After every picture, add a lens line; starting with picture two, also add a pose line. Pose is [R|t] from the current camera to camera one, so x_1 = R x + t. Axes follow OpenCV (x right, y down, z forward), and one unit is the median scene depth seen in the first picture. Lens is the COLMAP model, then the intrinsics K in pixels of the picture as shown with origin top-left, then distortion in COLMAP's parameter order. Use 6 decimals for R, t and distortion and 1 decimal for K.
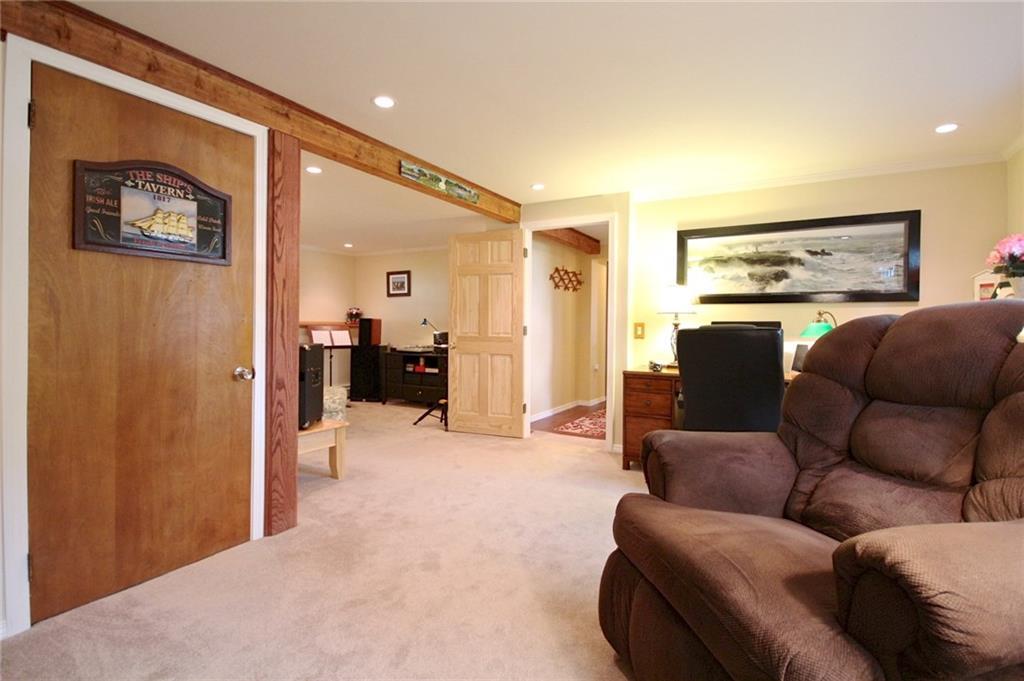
lens RADIAL K [[474.4, 0, 511.7], [0, 474.4, 335.6], [0, 0, 1]] dist [-0.003487, -0.000940]
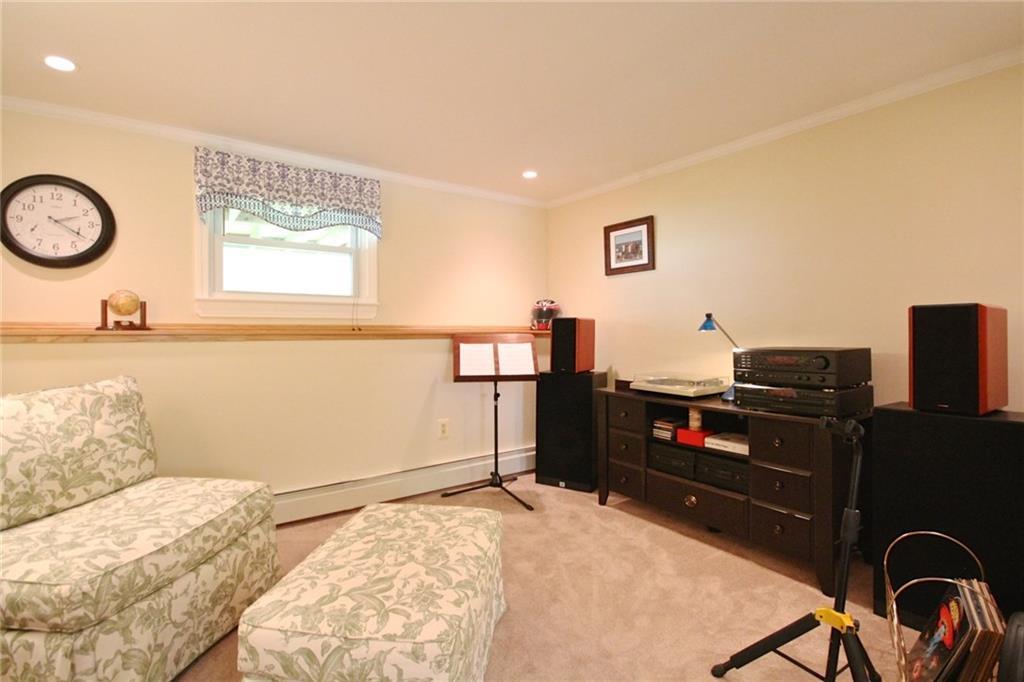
lens RADIAL K [[474.4, 0, 513.0], [0, 474.4, 336.0], [0, 0, 1]] dist [-0.003487, -0.000940]
pose [[0.912076, -0.005218, -0.409989, -0.189449], [0.002052, 0.999965, -0.008162, -0.016270], [0.410017, 0.006603, 0.912054, 0.648637]]
